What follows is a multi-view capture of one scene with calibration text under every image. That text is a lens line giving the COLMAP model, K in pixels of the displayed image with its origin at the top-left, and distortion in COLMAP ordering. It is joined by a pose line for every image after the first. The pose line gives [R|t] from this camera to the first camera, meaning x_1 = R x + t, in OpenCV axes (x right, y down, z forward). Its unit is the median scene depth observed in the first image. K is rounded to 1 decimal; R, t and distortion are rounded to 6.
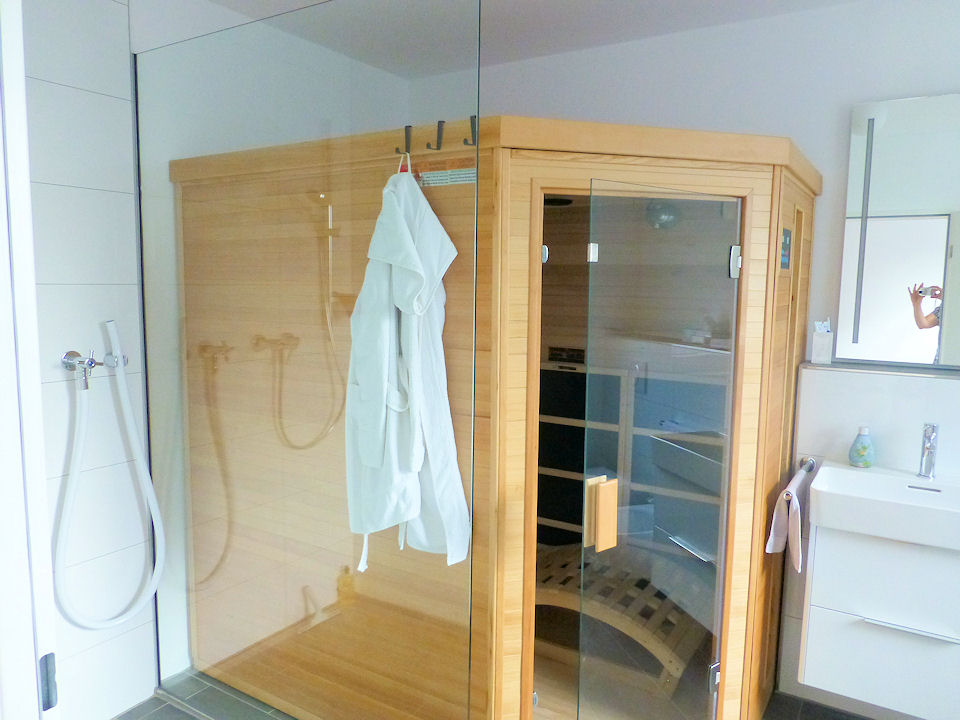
lens RADIAL K [[698.3, 0, 478.6], [0, 698.3, 363.3], [0, 0, 1]] dist [-0.004639, 0.001878]
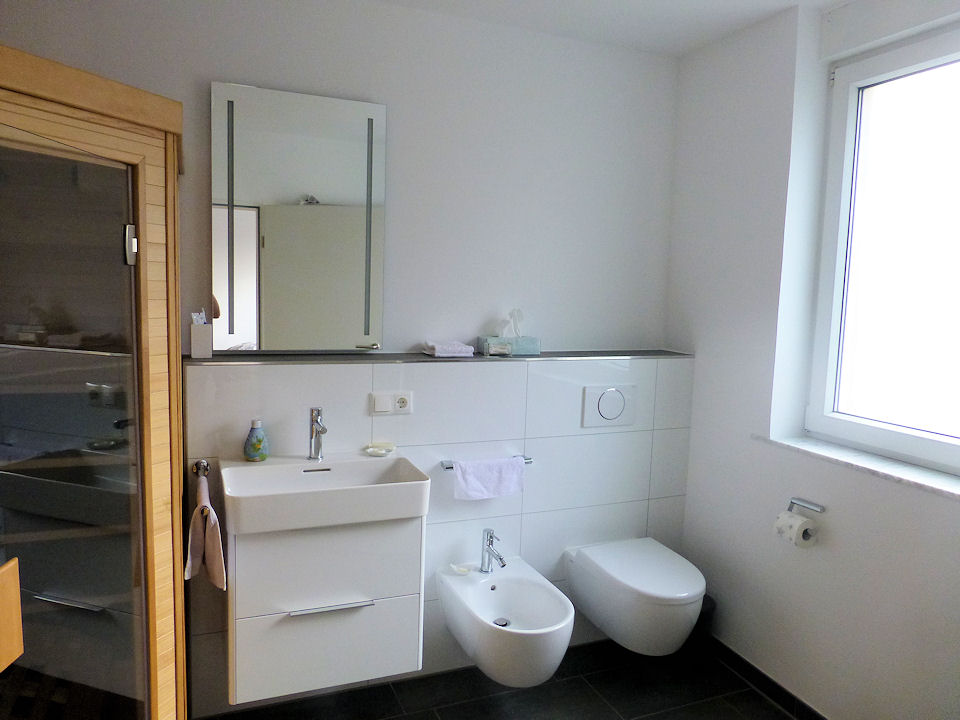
lens RADIAL K [[698.3, 0, 478.6], [0, 698.3, 363.3], [0, 0, 1]] dist [-0.004639, 0.001878]
pose [[0.581143, -0.084516, 0.809401, -0.058367], [0.065079, 0.996234, 0.057298, -0.025837], [-0.811195, 0.019377, 0.584454, 0.183950]]
